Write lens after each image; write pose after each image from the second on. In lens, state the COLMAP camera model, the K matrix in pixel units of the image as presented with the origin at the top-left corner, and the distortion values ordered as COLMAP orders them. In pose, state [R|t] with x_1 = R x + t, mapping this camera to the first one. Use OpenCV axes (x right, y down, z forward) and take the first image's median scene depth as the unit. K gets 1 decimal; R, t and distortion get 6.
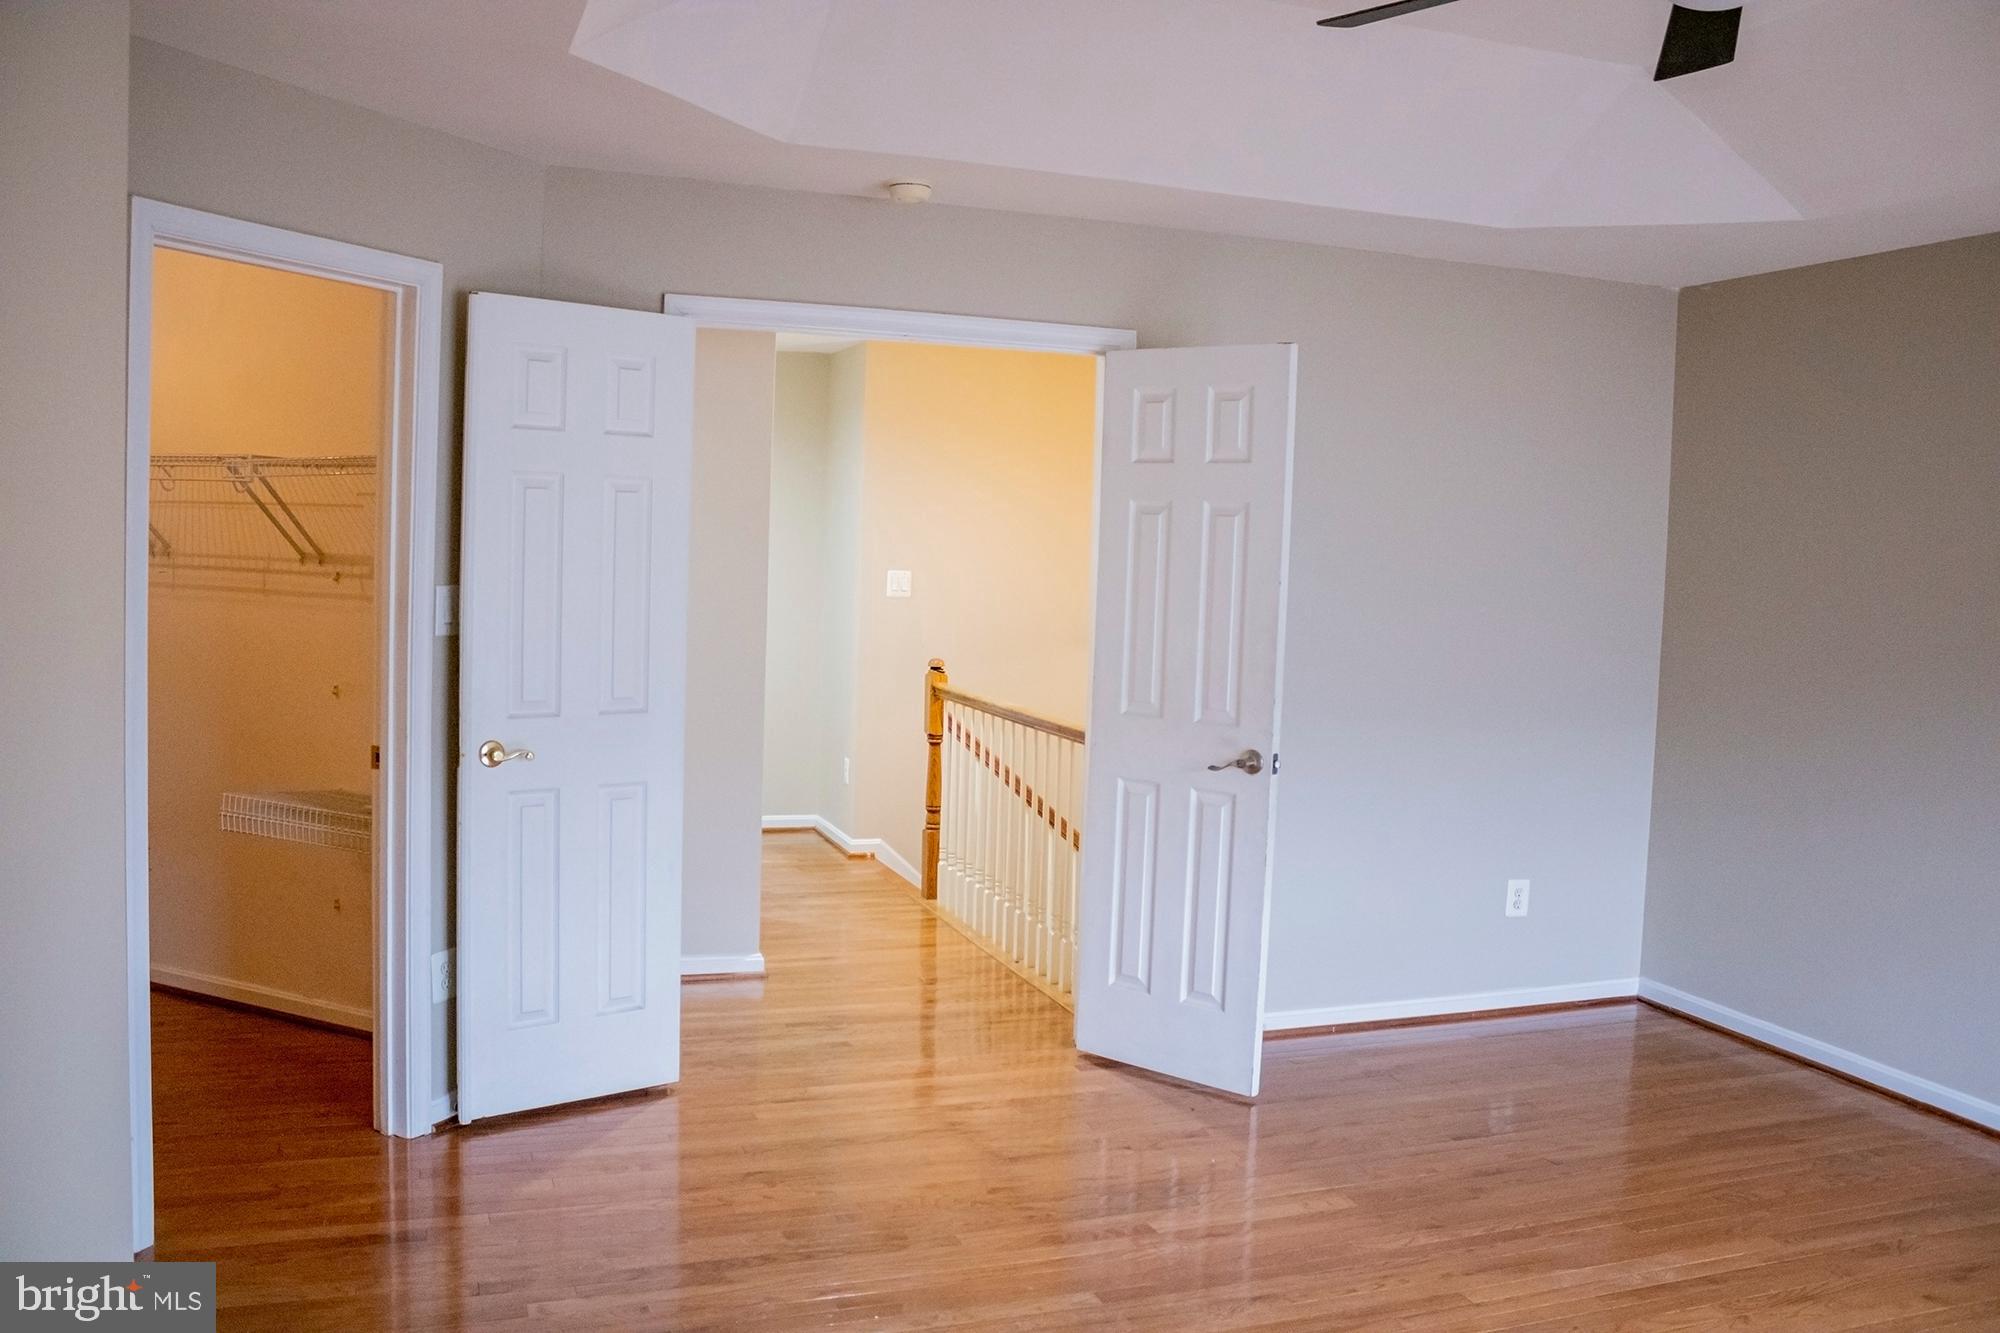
lens RADIAL K [[1673.7, 0, 999.4], [0, 1673.7, 702.6], [0, 0, 1]] dist [-0.090380, 0.002569]
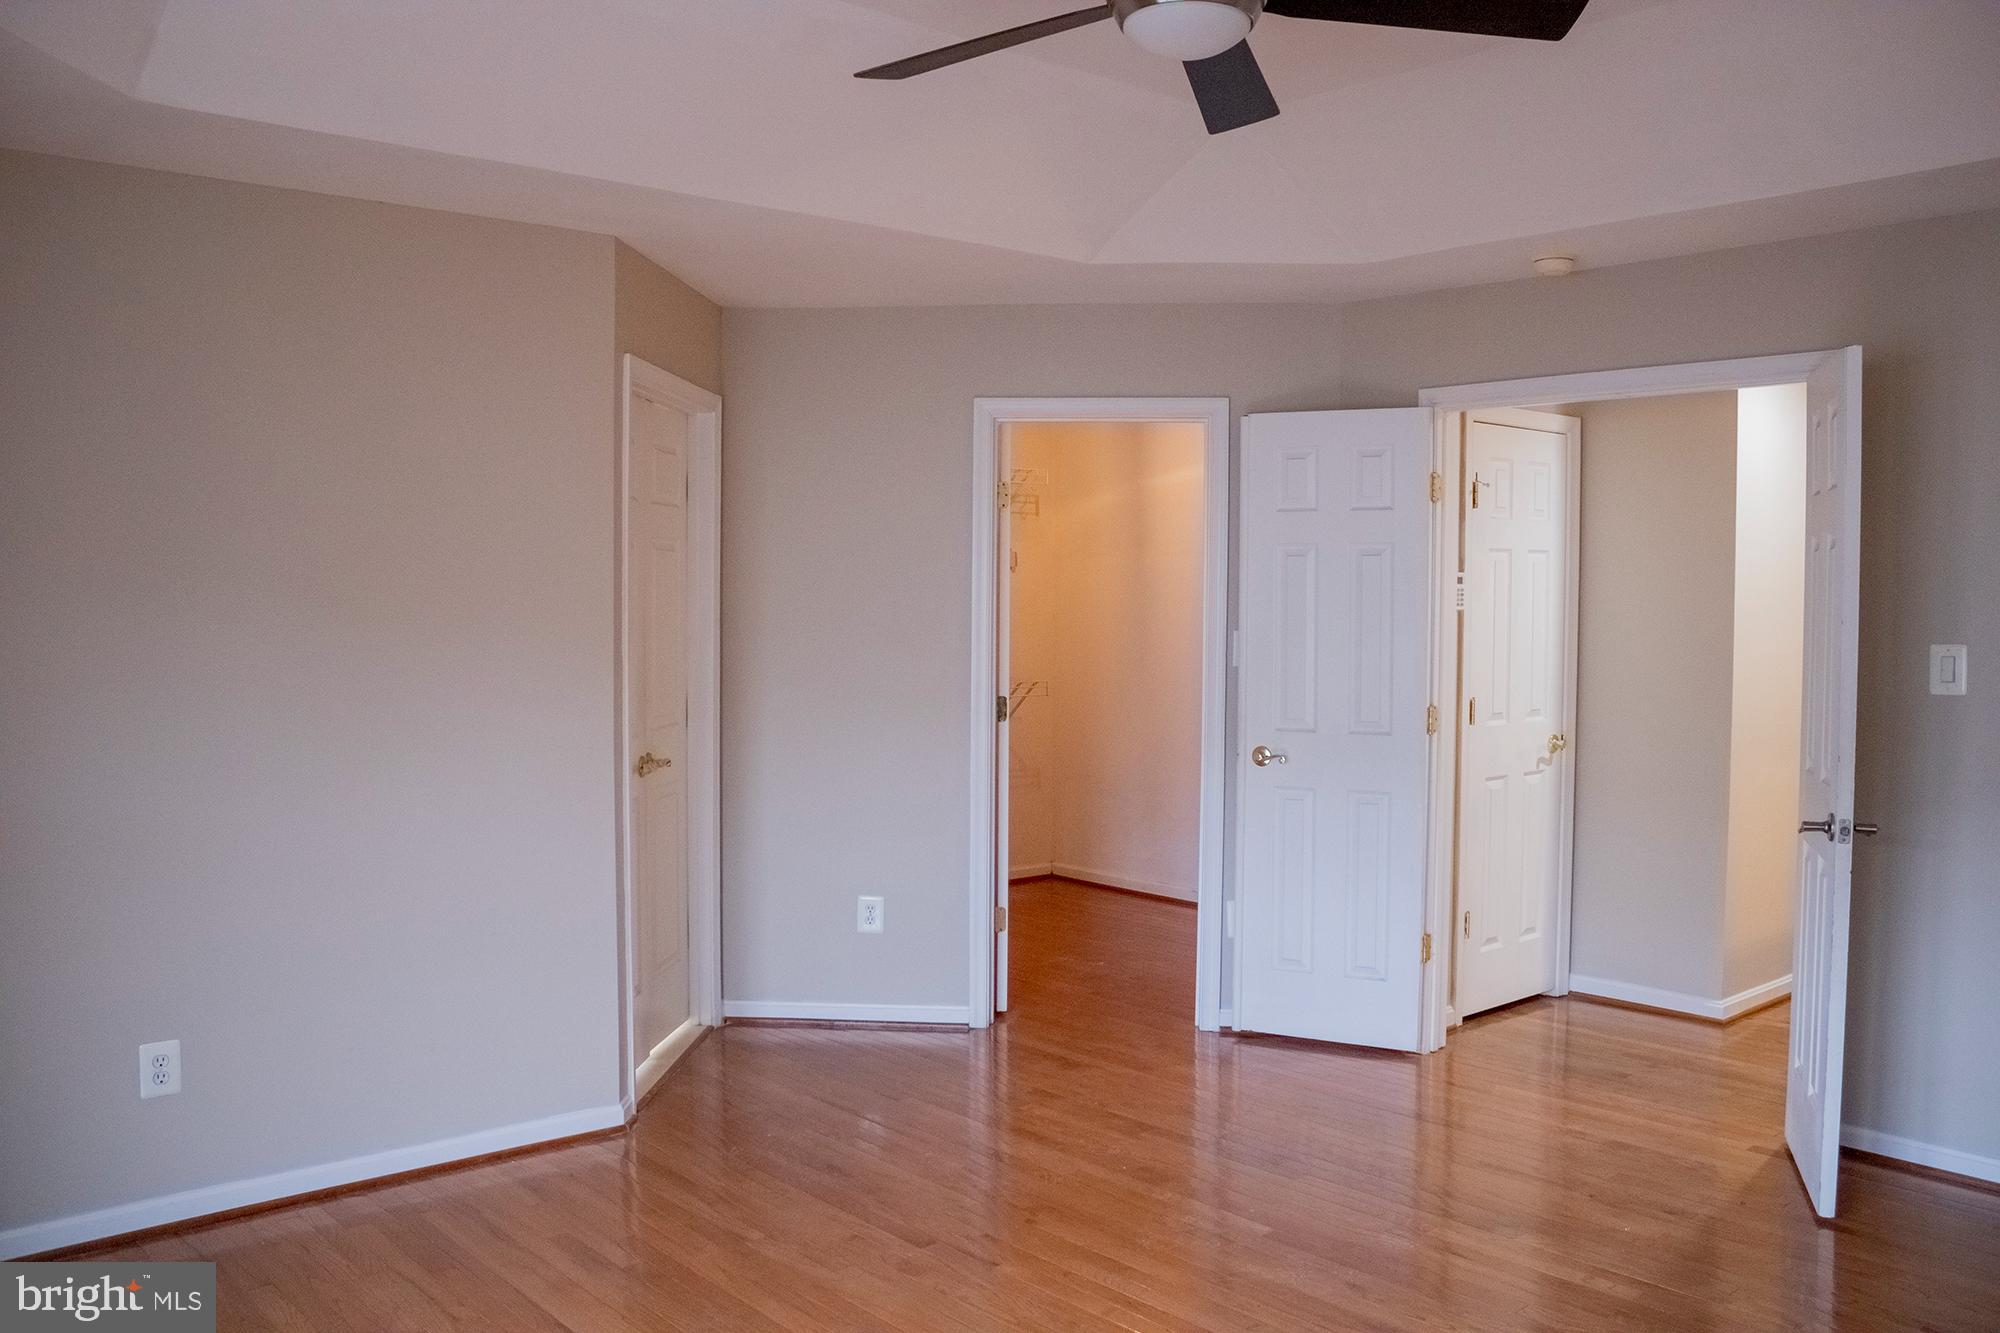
lens RADIAL K [[1697.8, 0, 1000.0], [0, 1697.8, 666.5], [0, 0, 1]] dist [-0.179324, 0.170987]
pose [[0.346449, 0.004451, -0.938058, 0.869818], [-0.074687, 0.996945, -0.022853, 0.005242], [0.935091, 0.077979, 0.345723, 0.317646]]
